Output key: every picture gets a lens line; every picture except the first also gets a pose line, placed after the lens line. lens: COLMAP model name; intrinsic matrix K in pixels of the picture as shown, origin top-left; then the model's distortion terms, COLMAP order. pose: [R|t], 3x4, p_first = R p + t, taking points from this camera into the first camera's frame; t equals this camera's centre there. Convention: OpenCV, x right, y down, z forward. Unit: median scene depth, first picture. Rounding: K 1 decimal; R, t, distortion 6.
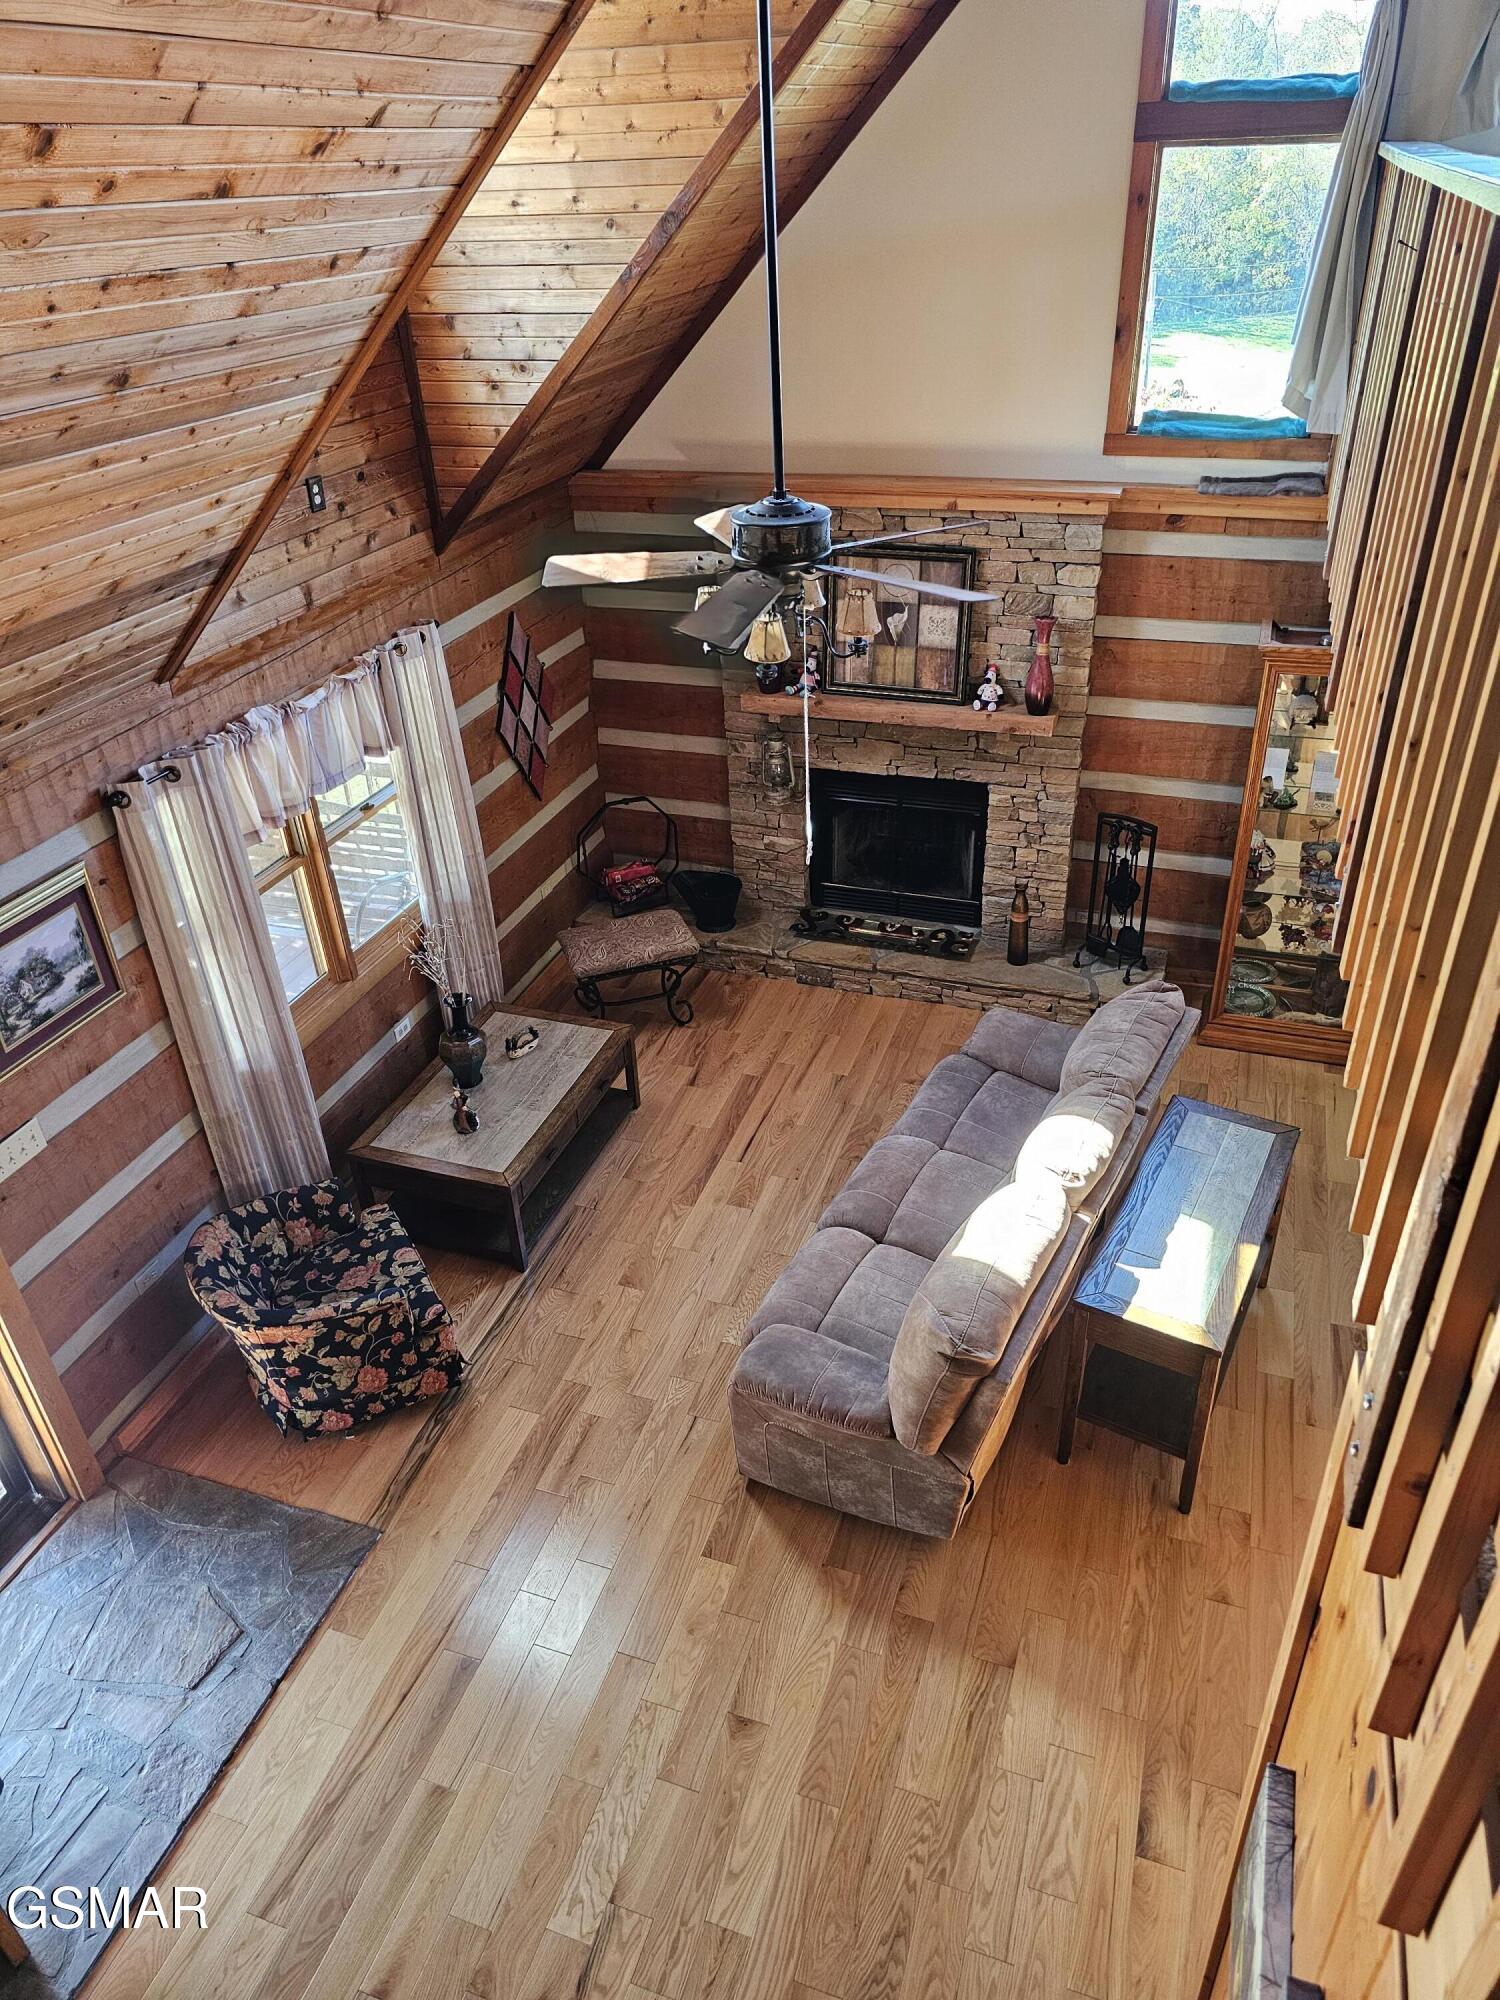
lens RADIAL K [[1340.2, 0, 754.3], [0, 1340.2, 975.6], [0, 0, 1]] dist [0.065123, -0.056305]
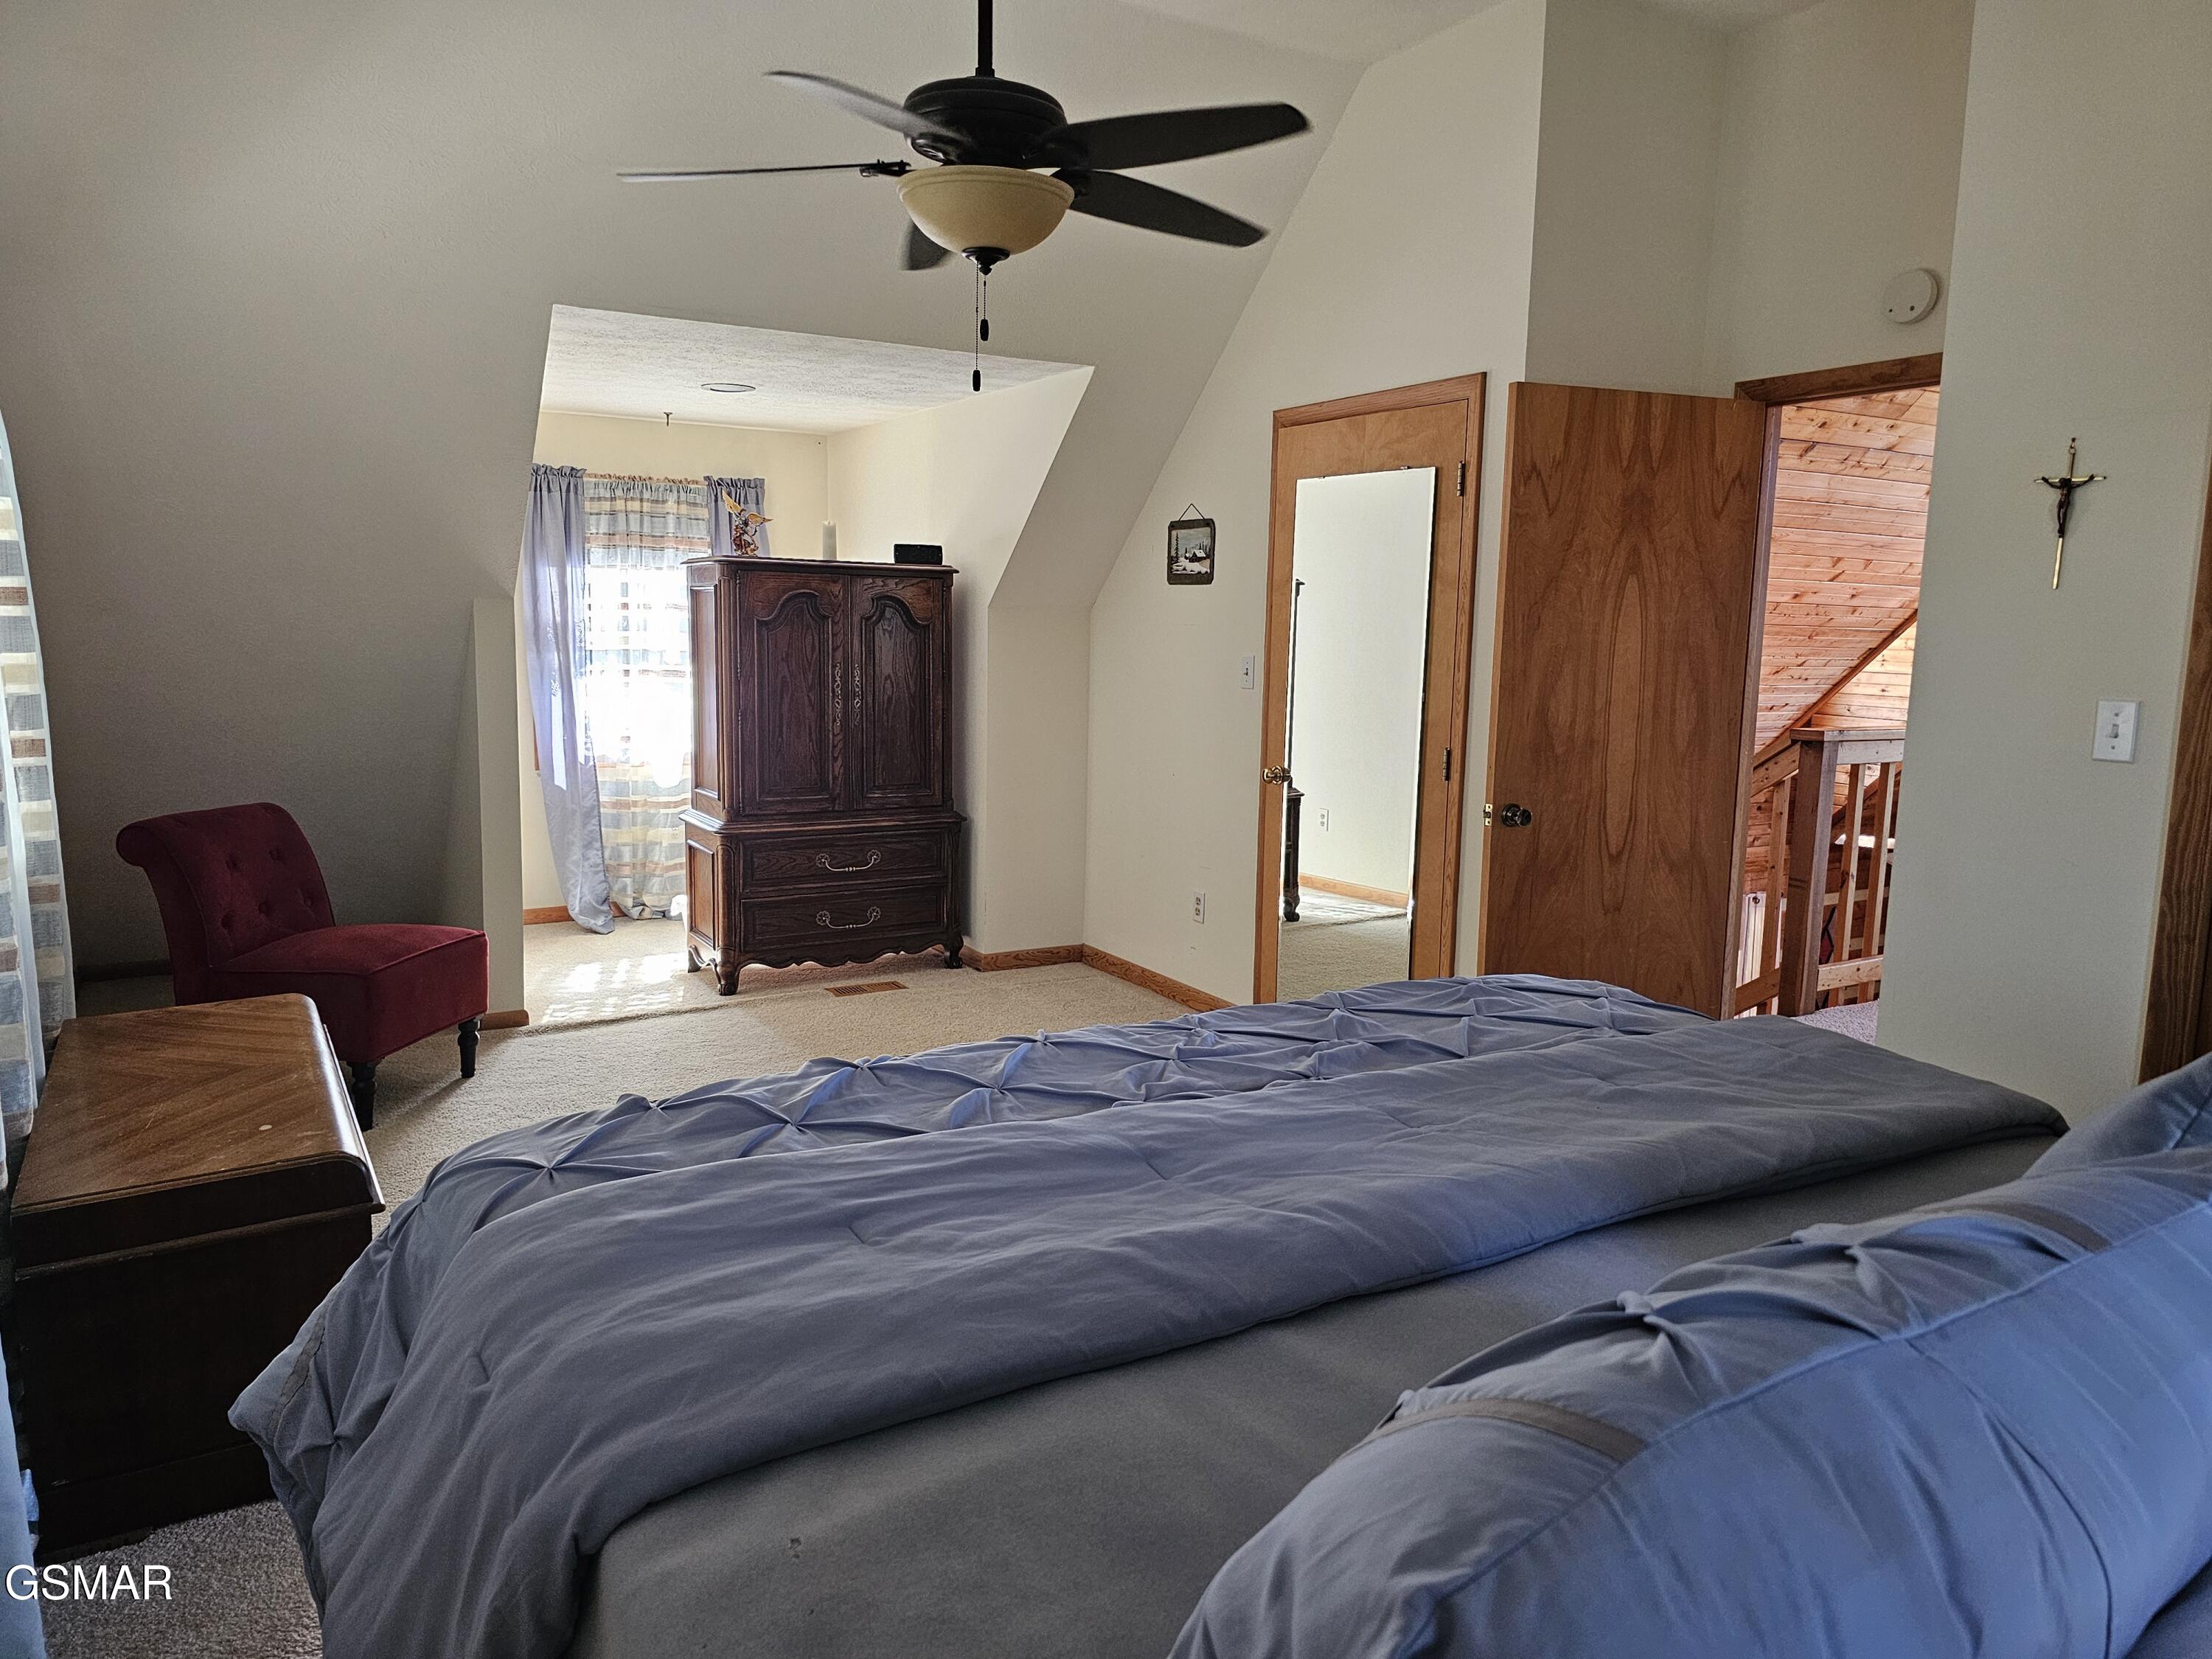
lens RADIAL K [[1482.3, 0, 1118.7], [0, 1482.3, 834.5], [0, 0, 1]] dist [0.065123, -0.056305]
pose [[0.767900, 0.149343, -0.622917, 0.295542], [-0.378146, 0.890607, -0.252637, 0.475765], [0.517045, 0.429553, 0.740370, -0.889633]]
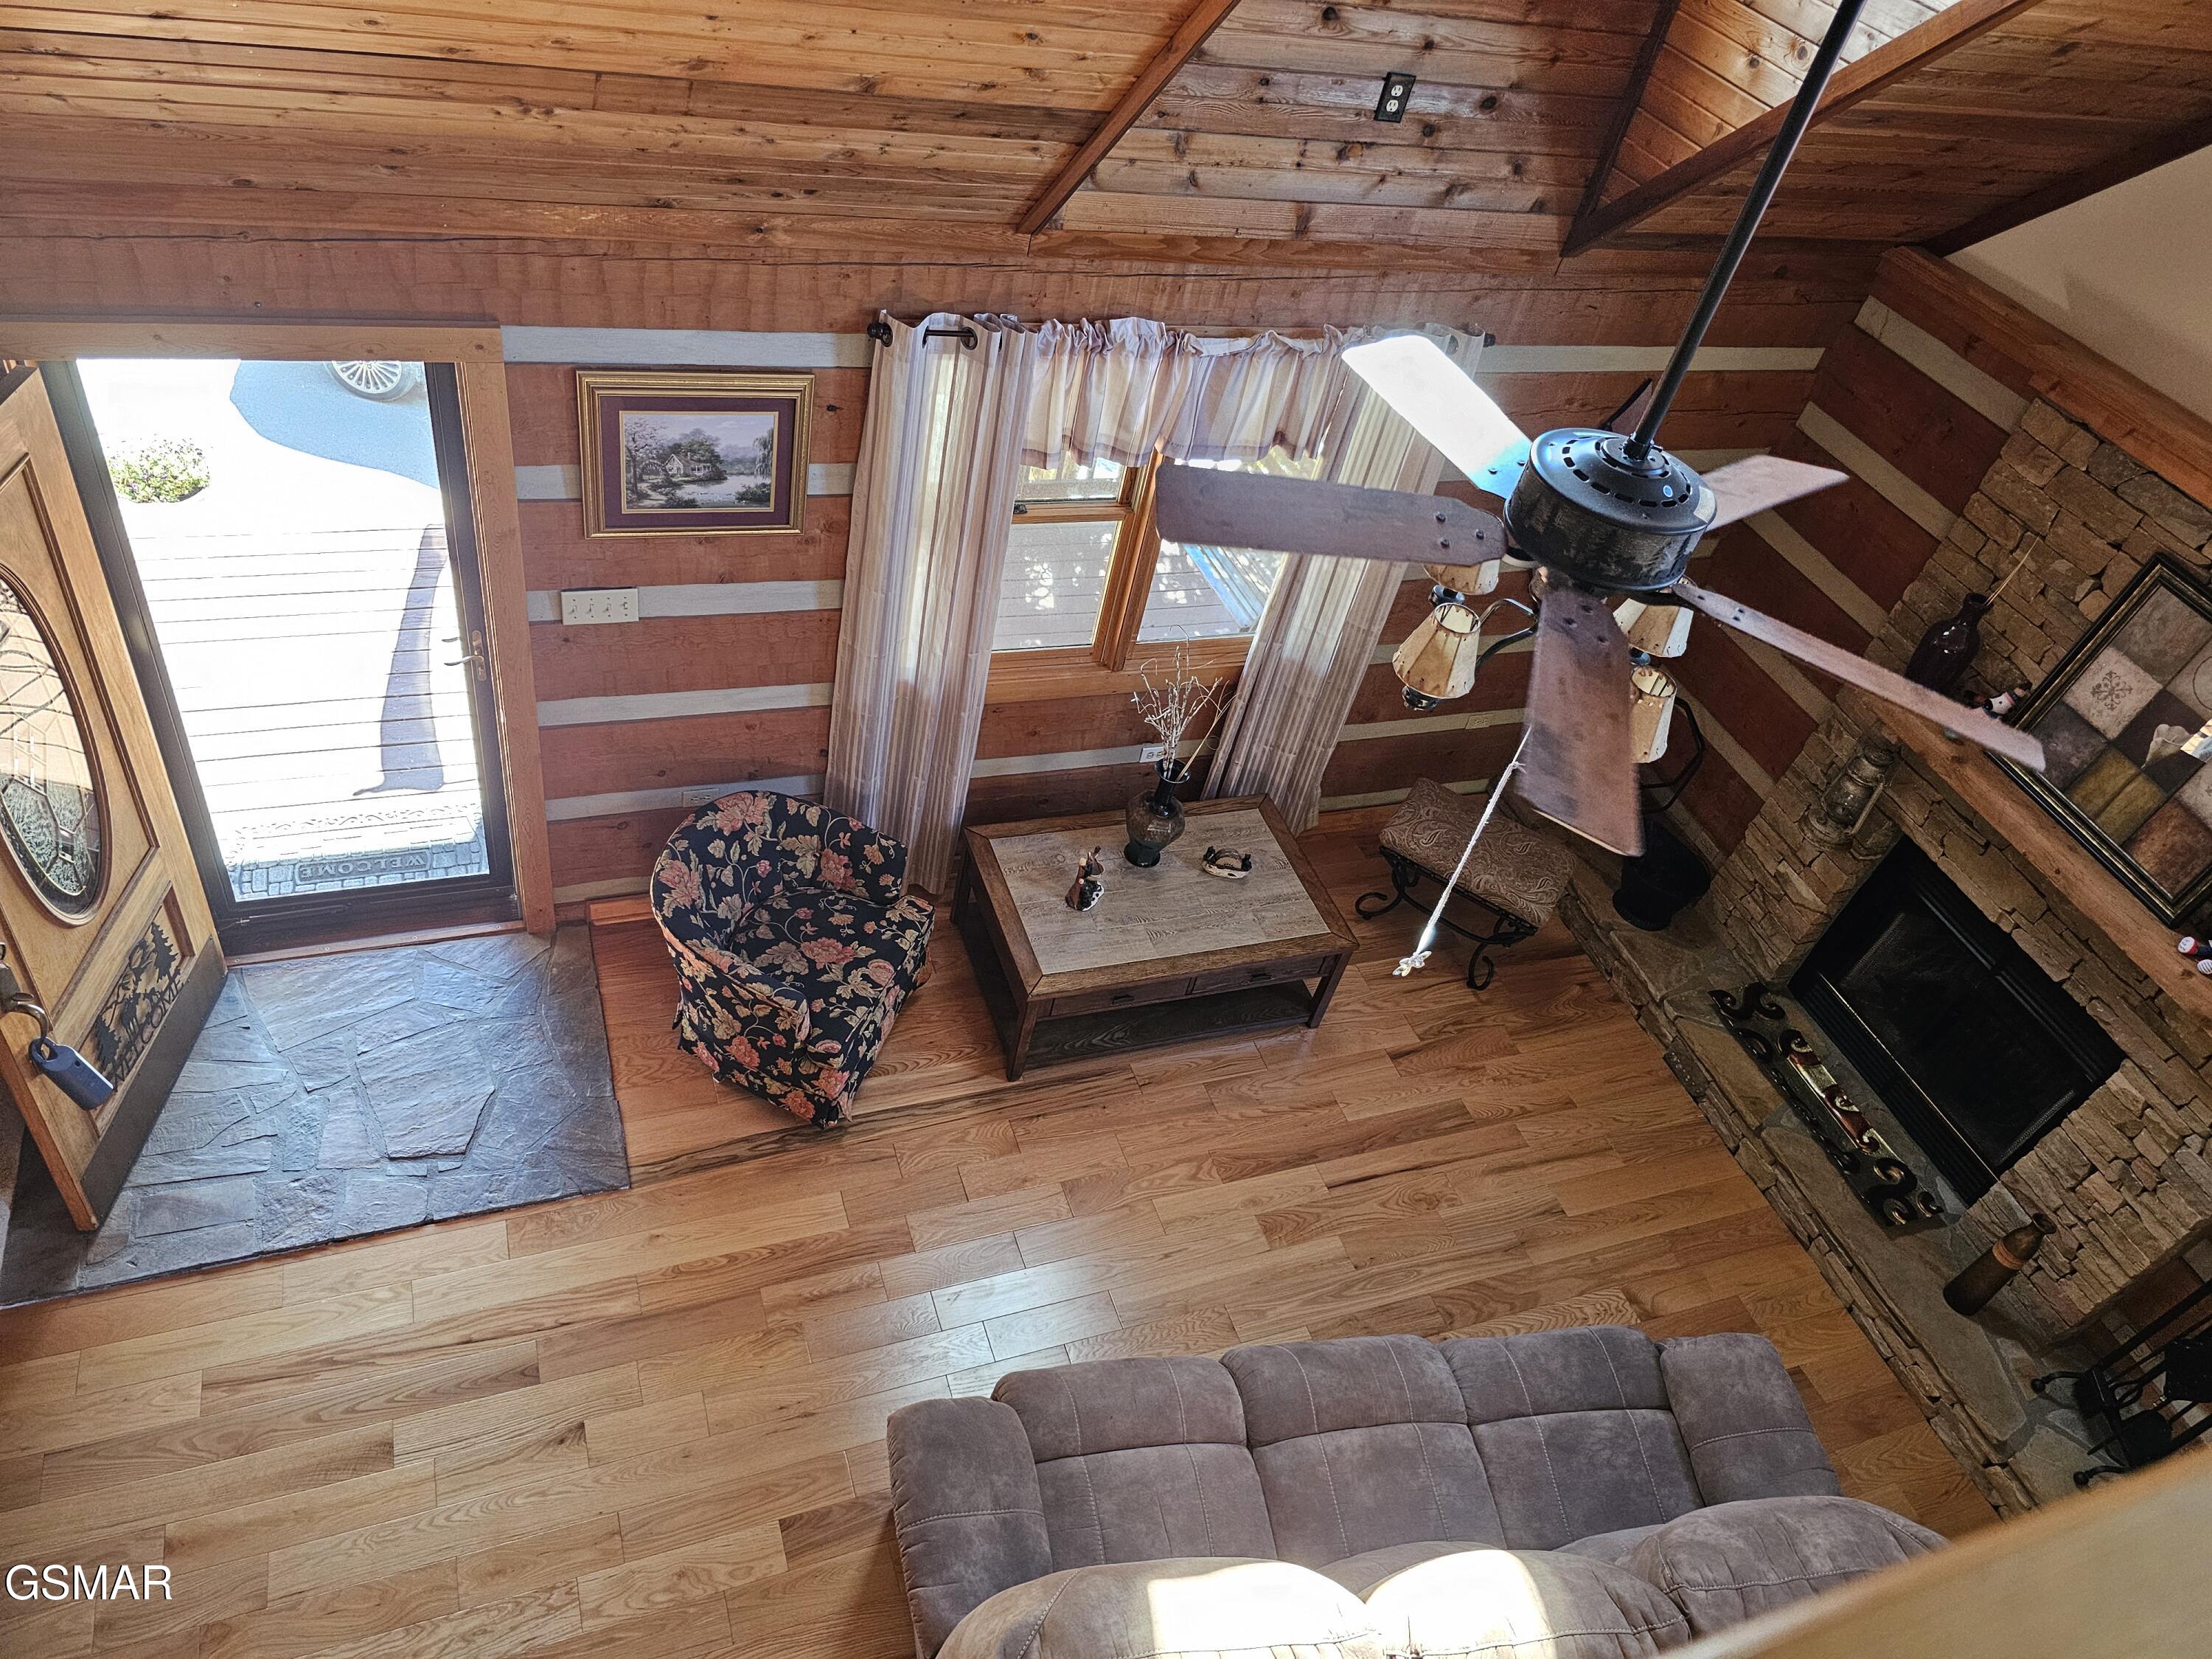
lens RADIAL K [[1482.3, 0, 1091.8], [0, 1482.3, 818.1], [0, 0, 1]] dist [0.065123, -0.056305]
pose [[0.608929, 0.645066, -0.461623, 0.156881], [-0.573330, 0.760093, 0.305862, -0.187552], [0.548177, 0.078414, 0.832678, 0.250935]]
